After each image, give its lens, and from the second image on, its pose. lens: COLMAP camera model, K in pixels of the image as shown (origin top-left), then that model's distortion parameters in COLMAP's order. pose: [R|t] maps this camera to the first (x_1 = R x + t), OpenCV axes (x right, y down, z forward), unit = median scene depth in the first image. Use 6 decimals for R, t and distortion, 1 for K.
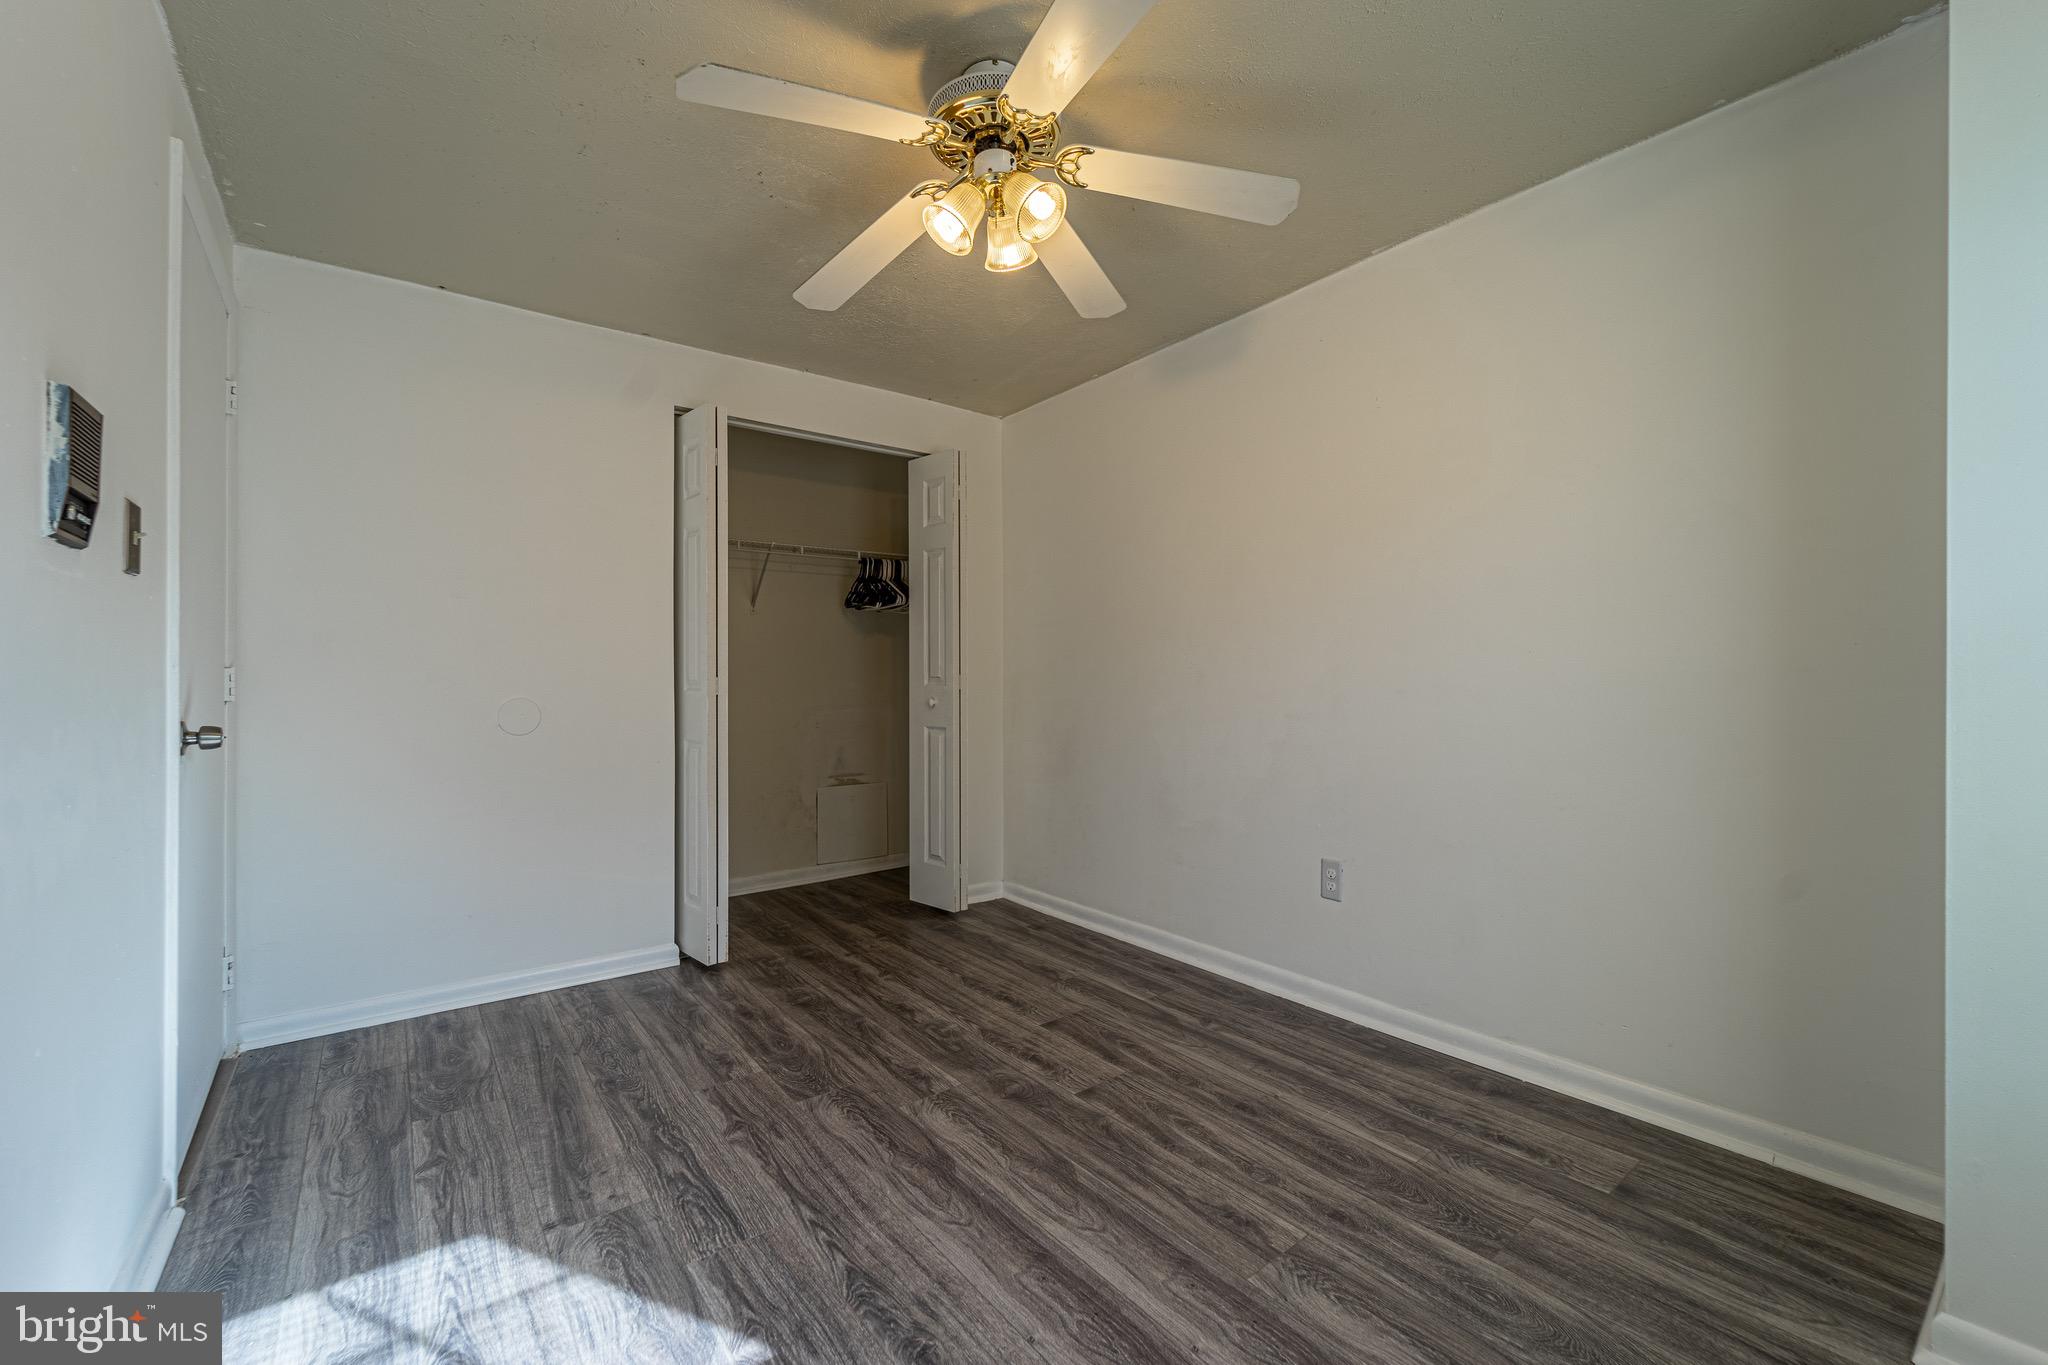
lens RADIAL K [[824.5, 0, 1015.6], [0, 824.5, 661.5], [0, 0, 1]] dist [-0.001400, -0.001103]
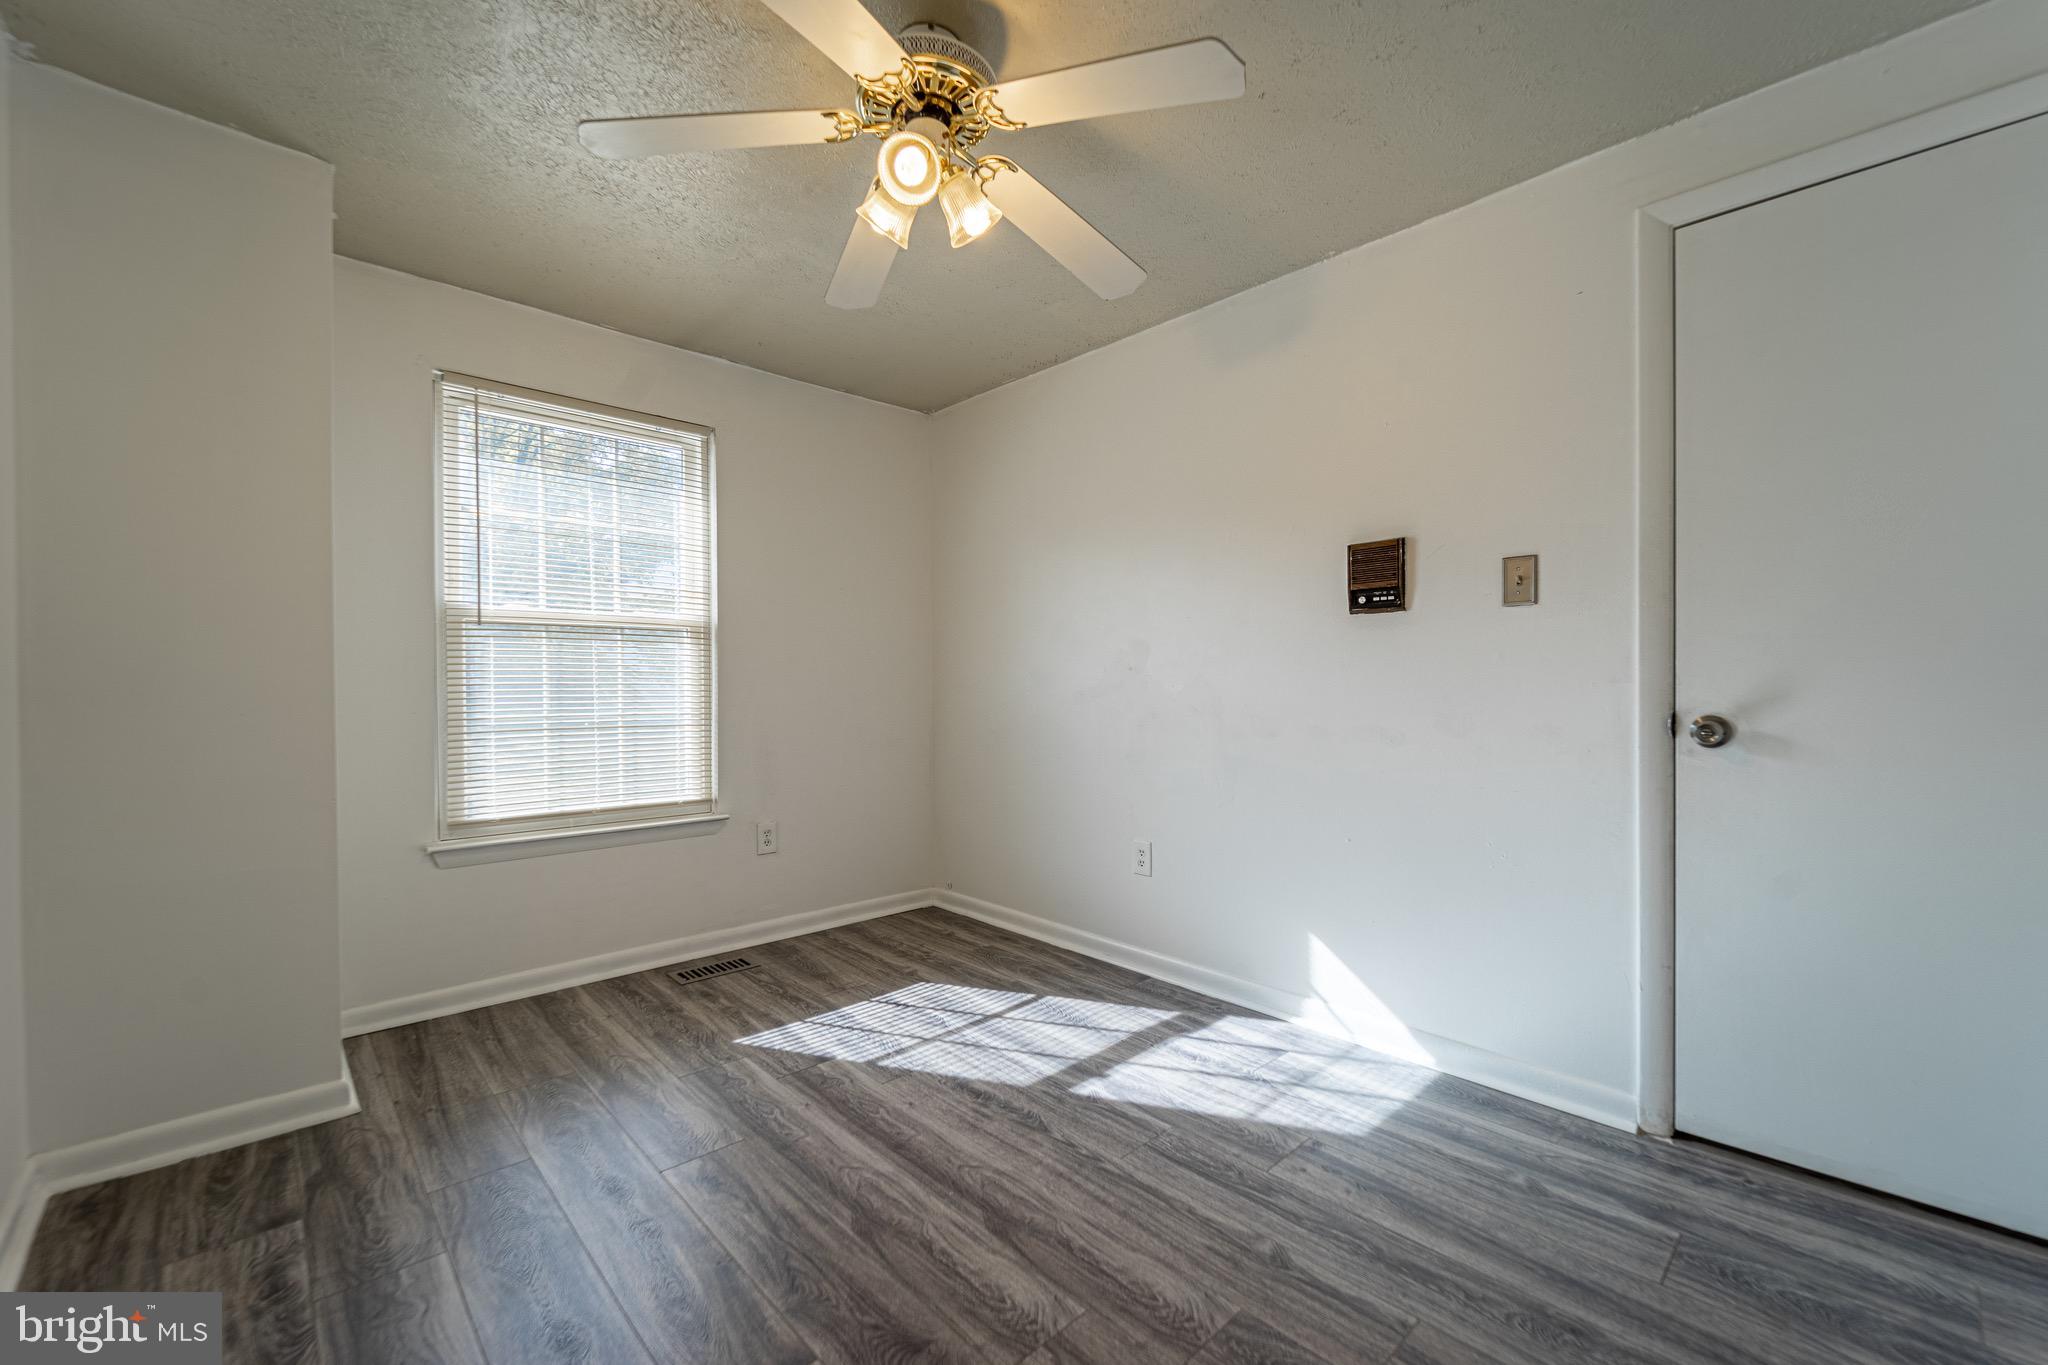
lens RADIAL K [[828.4, 0, 1030.8], [0, 828.4, 677.0], [0, 0, 1]] dist [-0.001525, -0.000310]
pose [[-0.993136, 0.008460, -0.116656, -0.021592], [0.011316, 0.999652, -0.023838, 0.035020], [0.116414, -0.024994, -0.992886, 1.816741]]
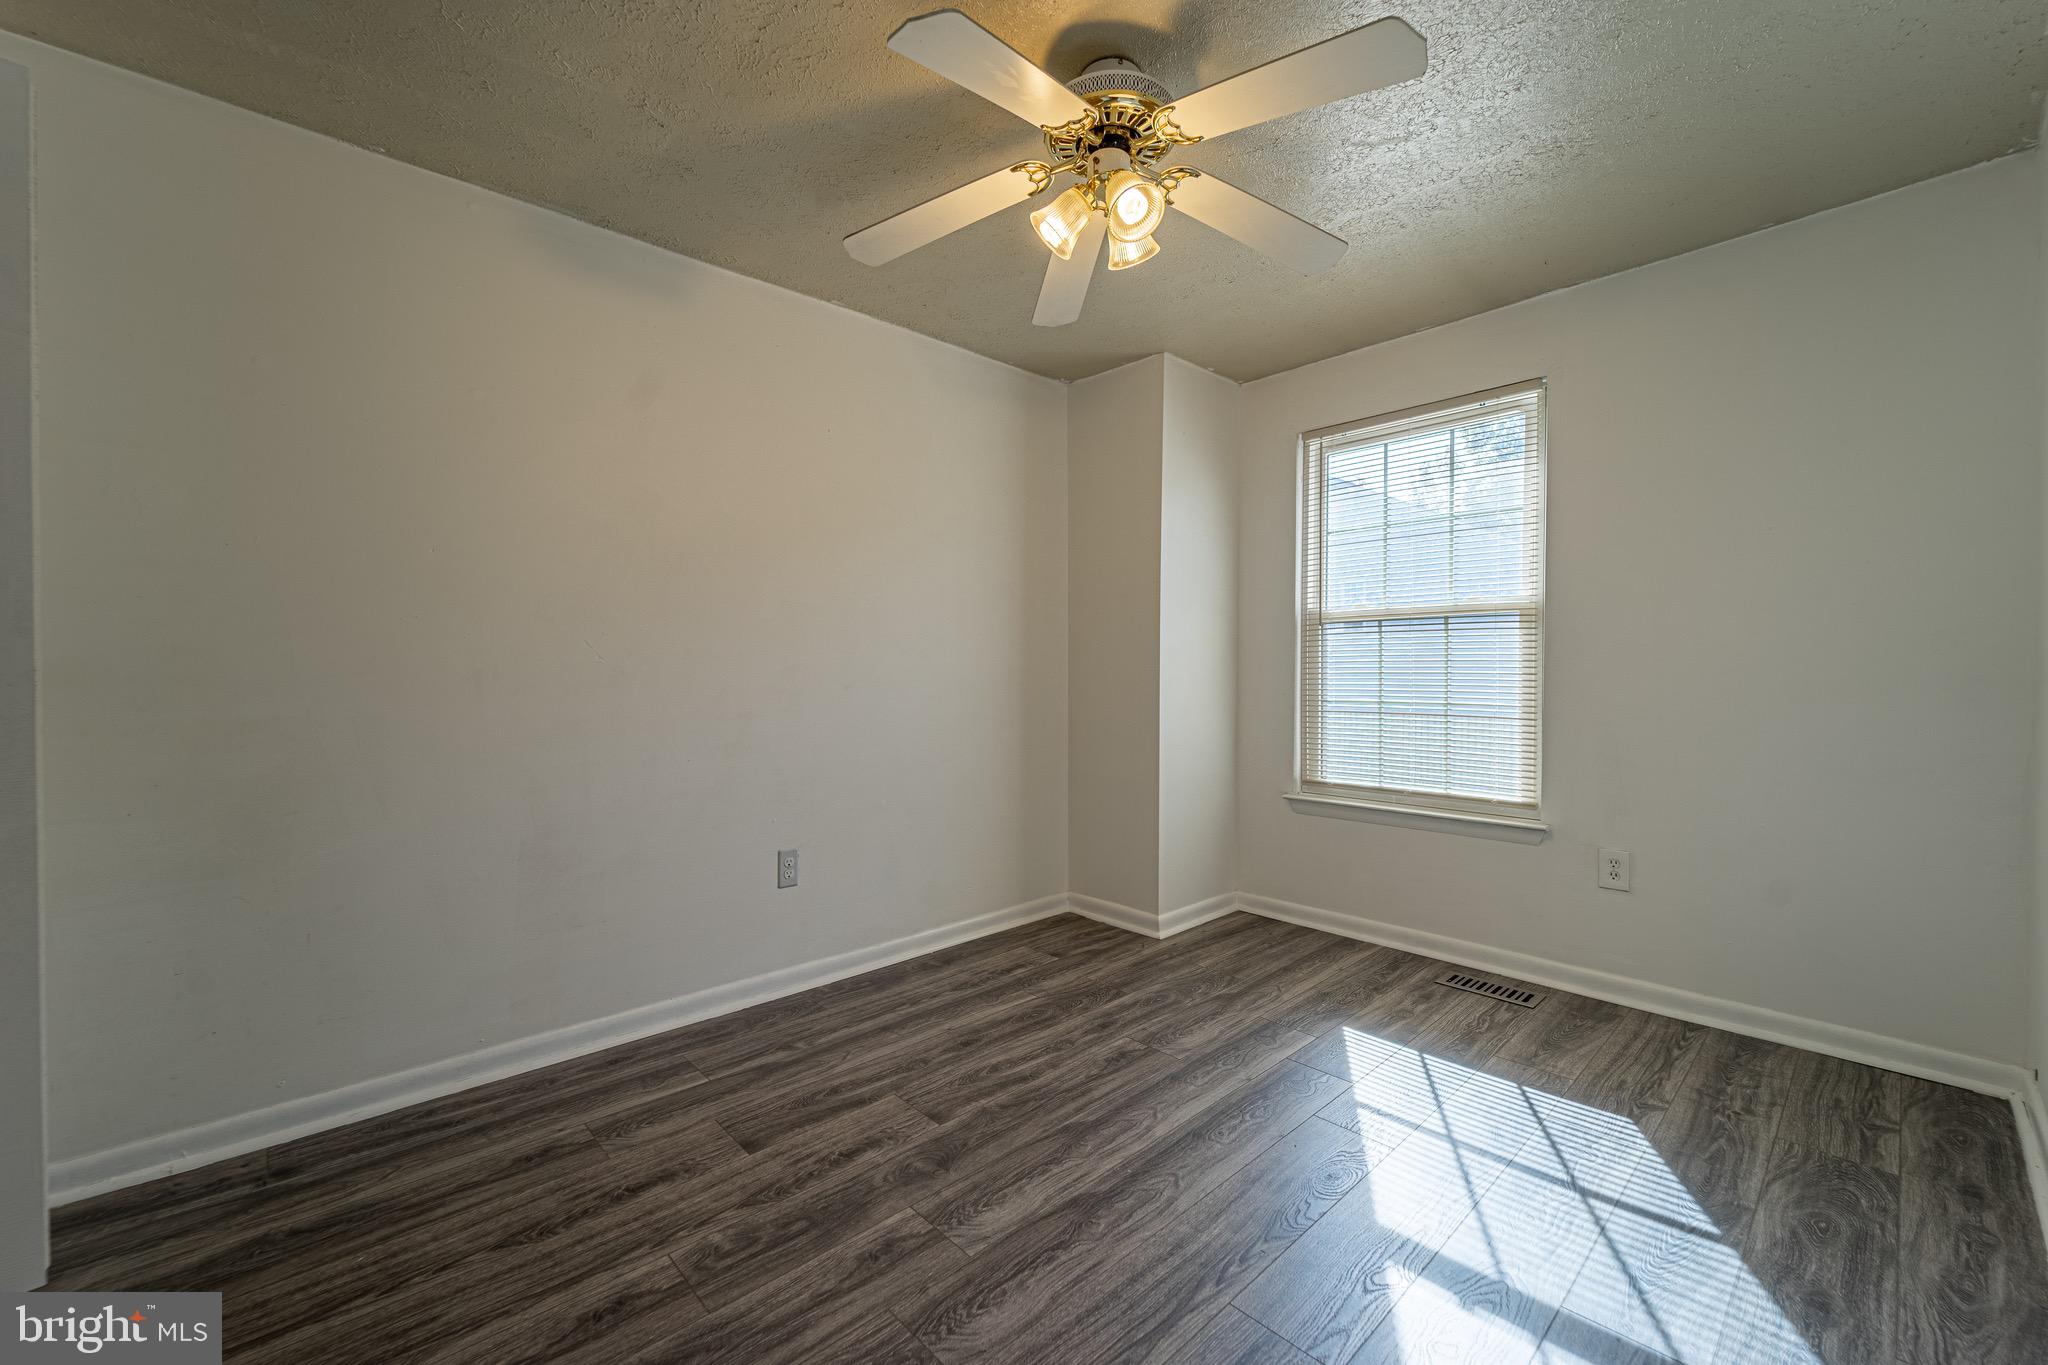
lens RADIAL K [[824.5, 0, 1015.6], [0, 824.5, 661.5], [0, 0, 1]] dist [-0.001400, -0.001103]
pose [[-0.096525, 0.019629, 0.995137, -0.956228], [-0.014893, 0.999665, -0.021163, 0.026566], [-0.995219, -0.016864, -0.096200, 1.118550]]
